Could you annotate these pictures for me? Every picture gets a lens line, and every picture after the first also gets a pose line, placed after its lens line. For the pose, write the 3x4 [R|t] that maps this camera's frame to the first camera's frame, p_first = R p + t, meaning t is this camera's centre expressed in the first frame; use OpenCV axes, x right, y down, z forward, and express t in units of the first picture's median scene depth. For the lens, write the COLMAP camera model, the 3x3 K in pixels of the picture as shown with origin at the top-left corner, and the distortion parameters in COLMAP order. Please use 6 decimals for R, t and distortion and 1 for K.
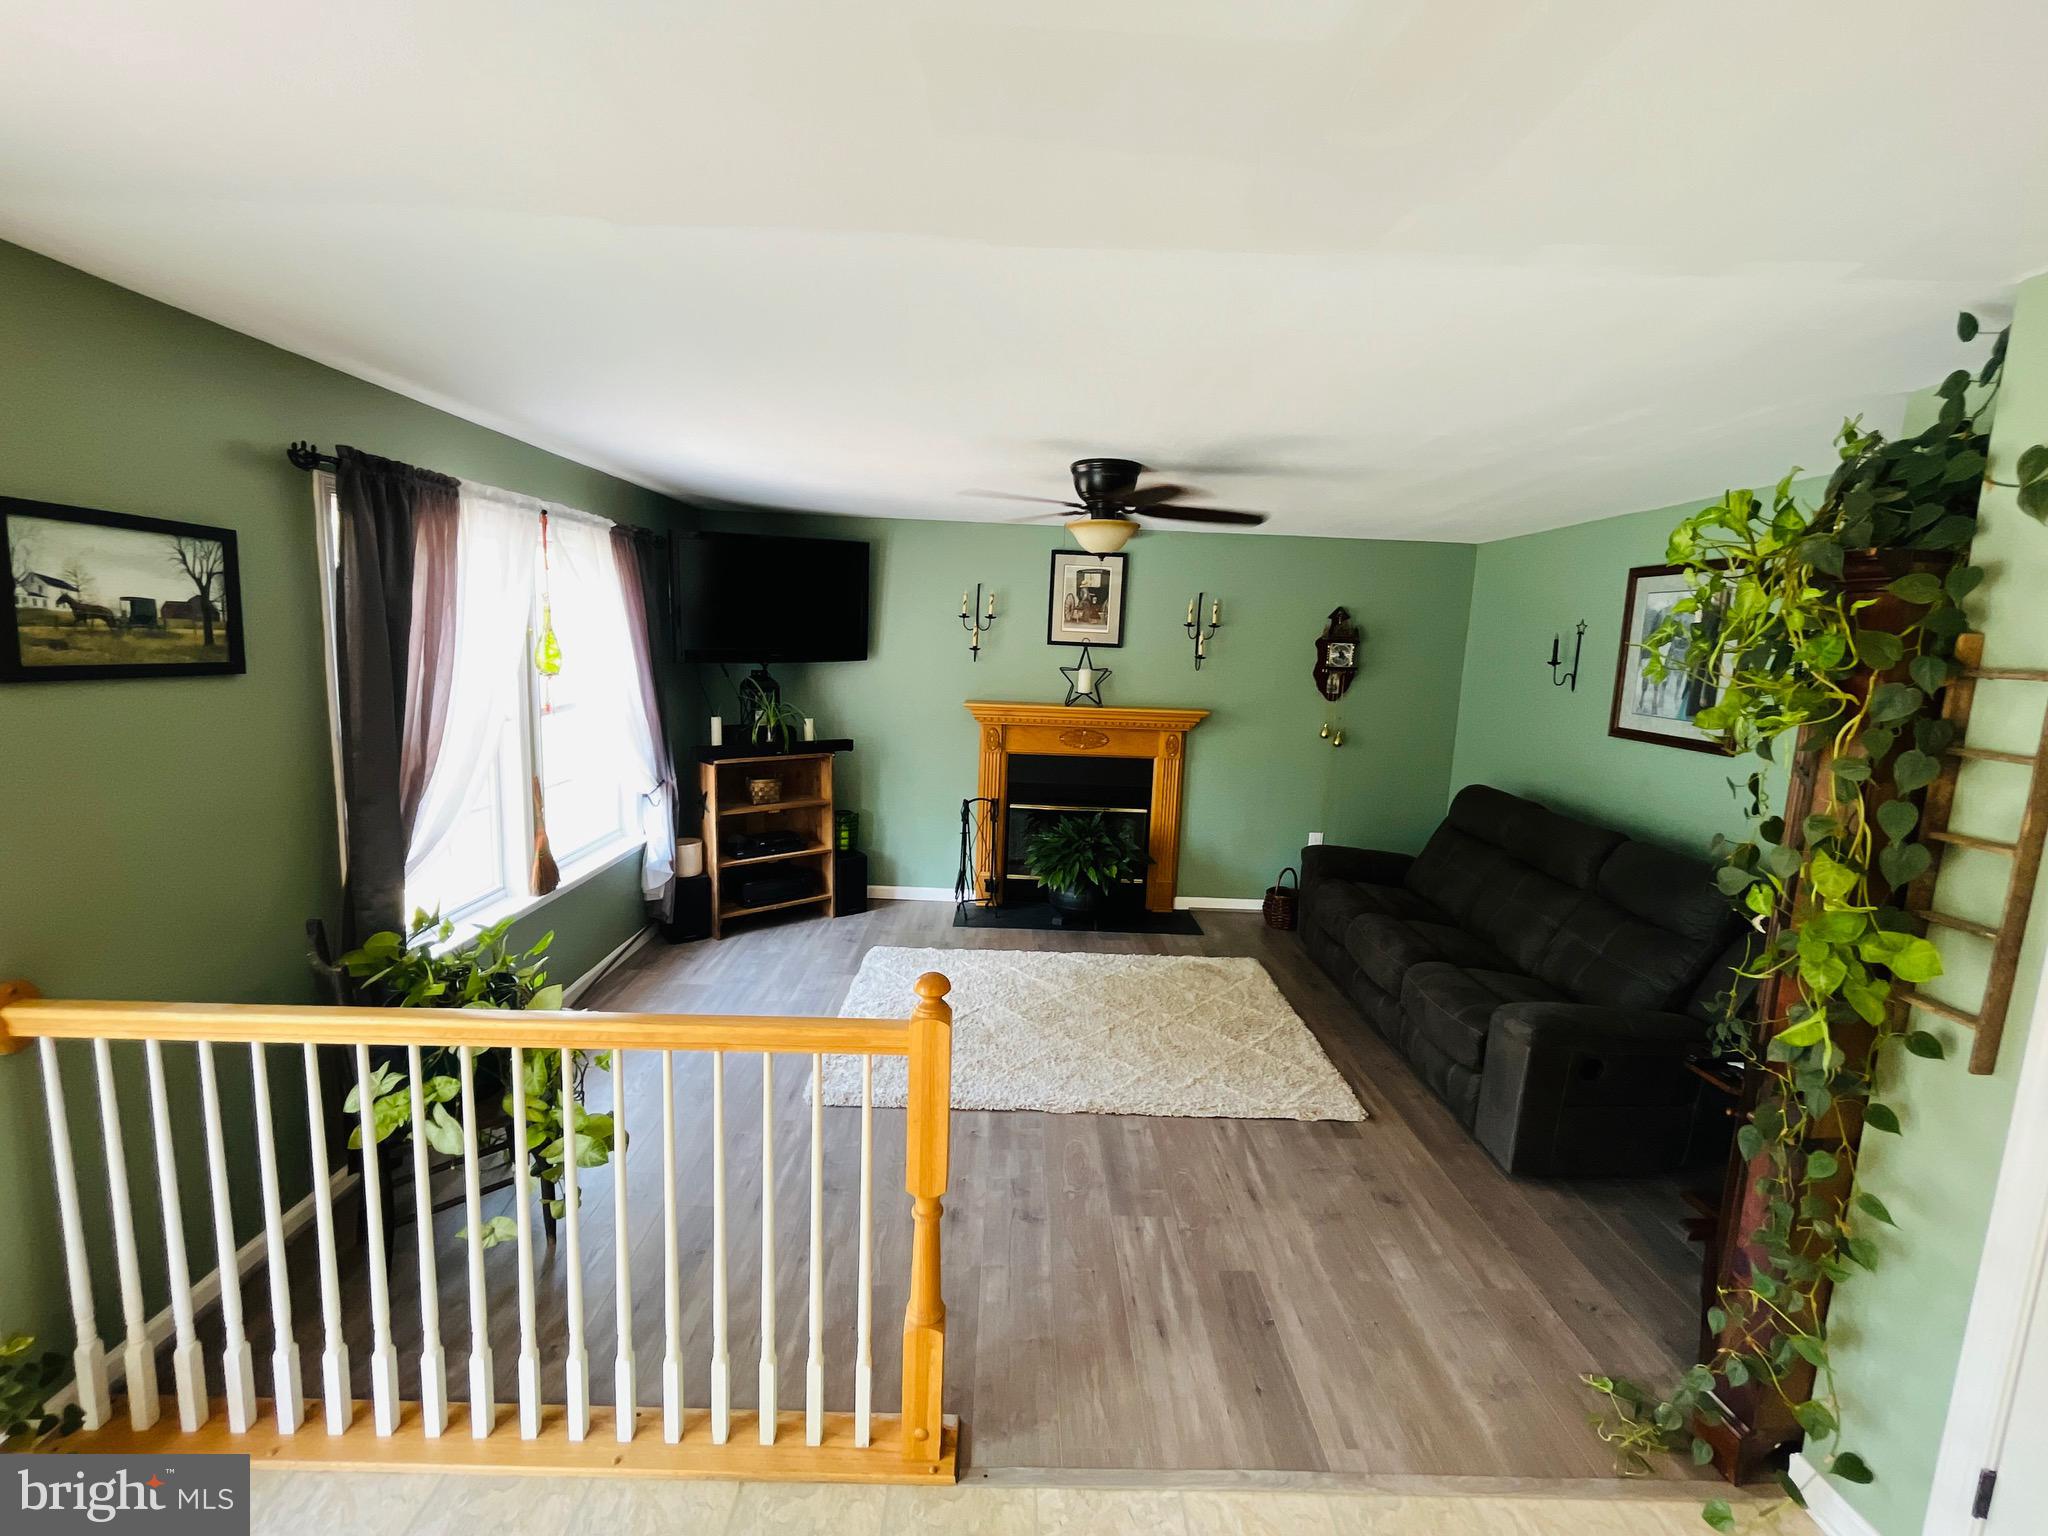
lens RADIAL K [[842.1, 0, 1028.4], [0, 842.1, 756.6], [0, 0, 1]] dist [-0.003888, 0.000998]
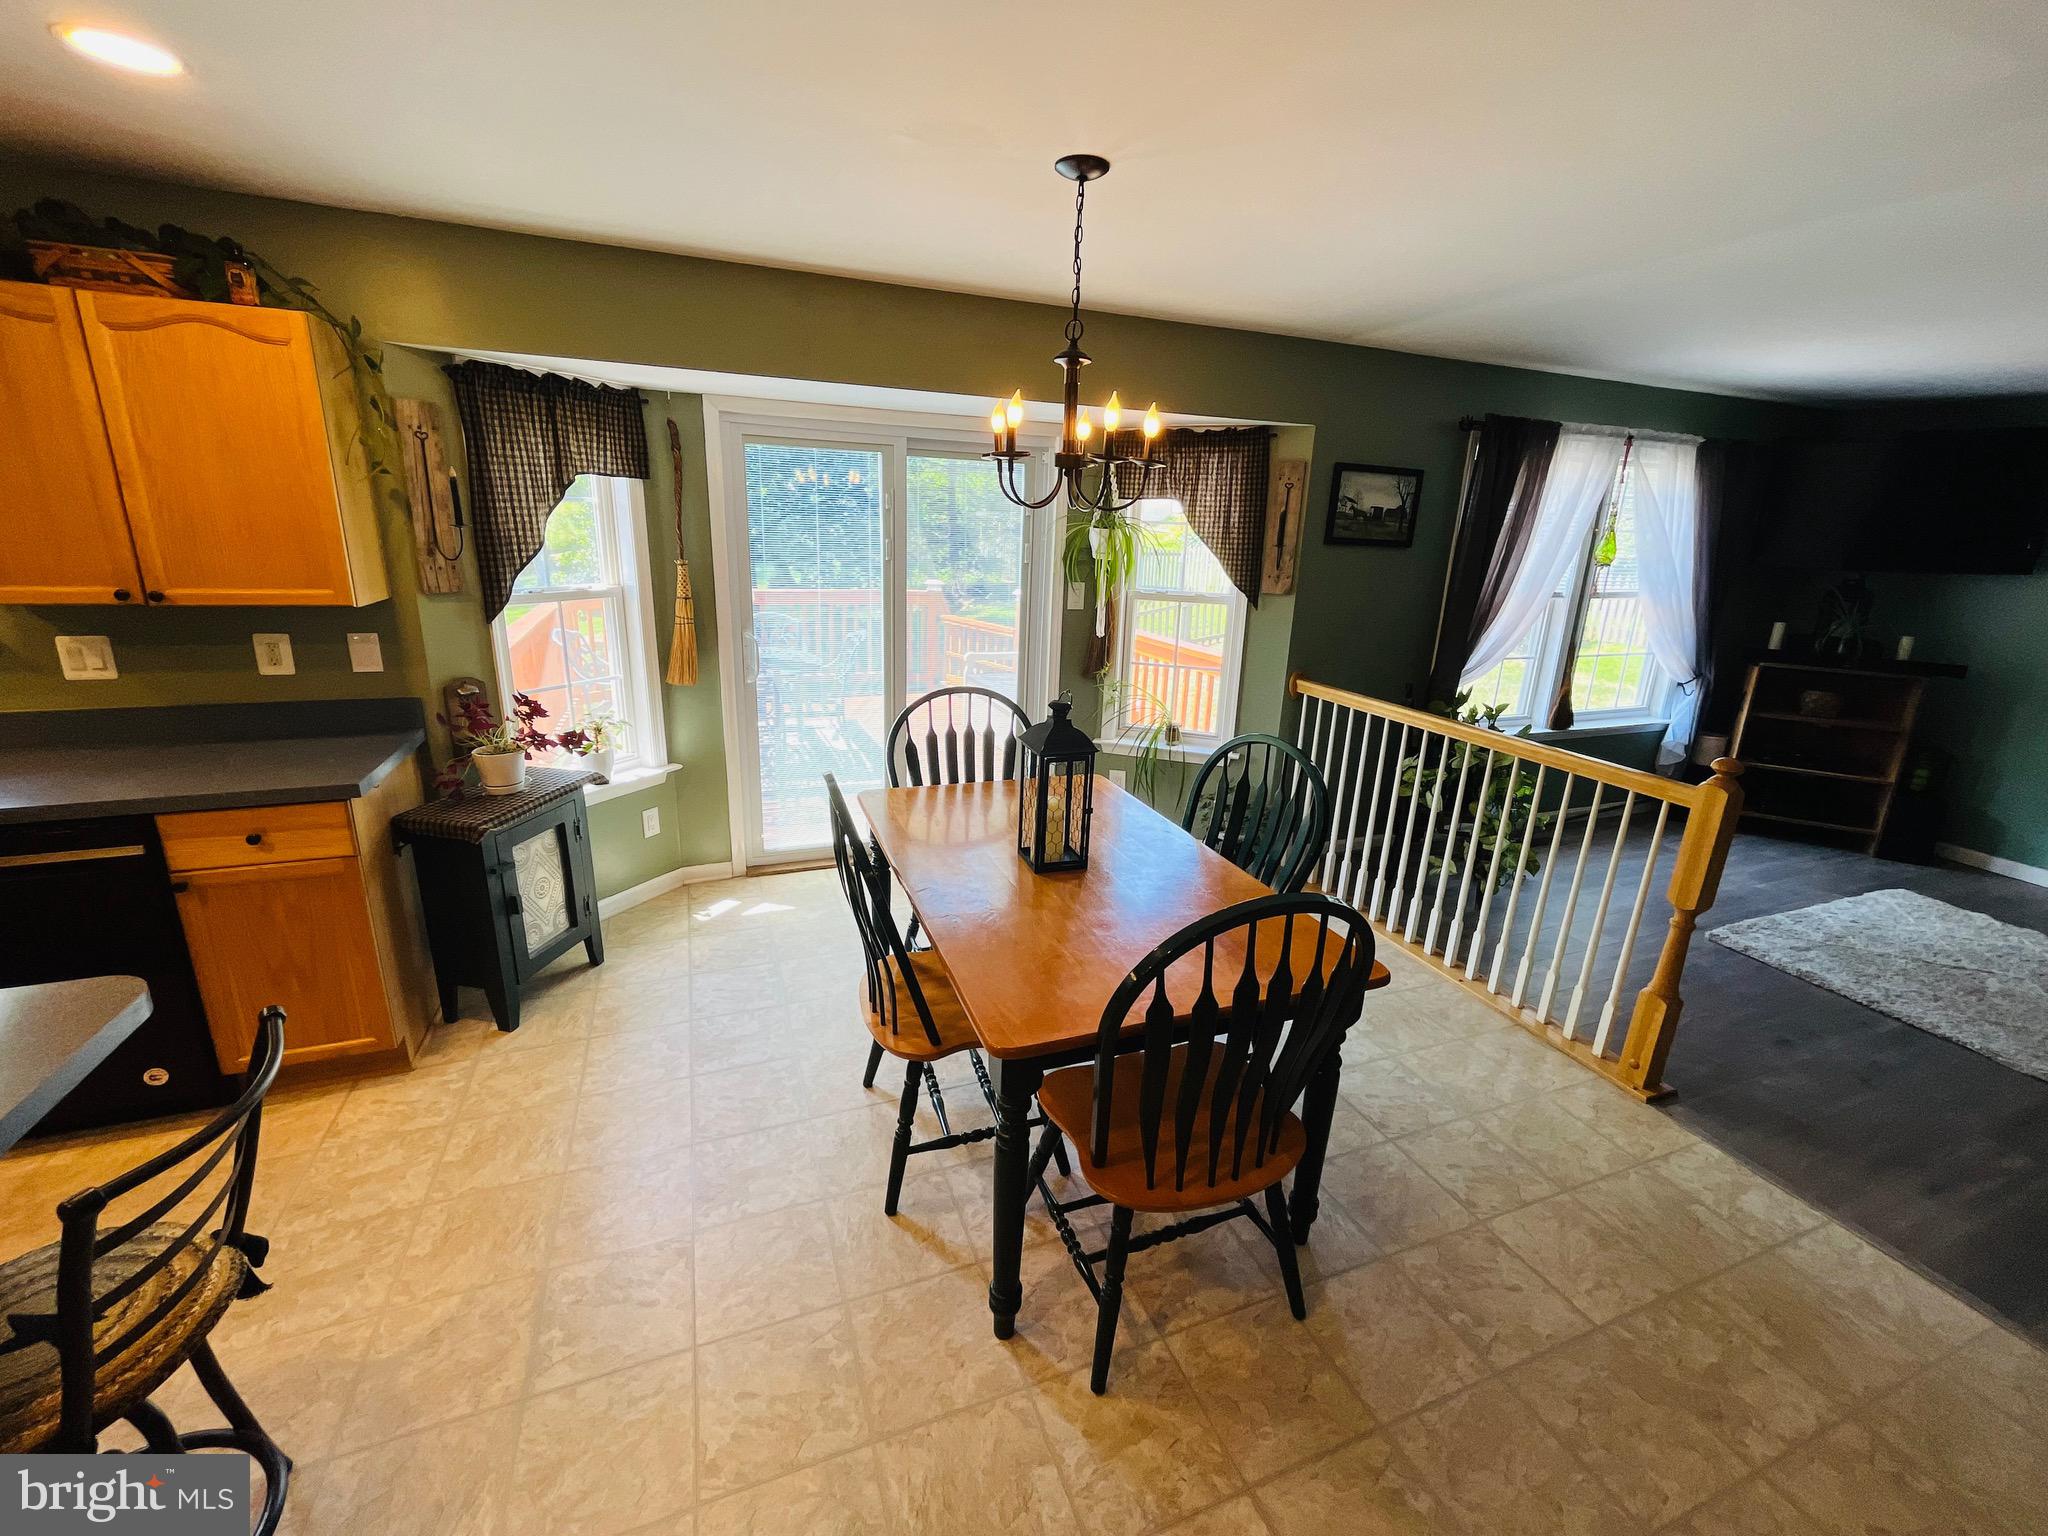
lens RADIAL K [[842.1, 0, 1031.6], [0, 842.1, 754.4], [0, 0, 1]] dist [-0.003888, 0.000998]
pose [[0.358742, 0.226212, -0.905612, 0.418174], [-0.153772, 0.971257, 0.181696, 0.100893], [0.920684, 0.074076, 0.383216, -0.345327]]
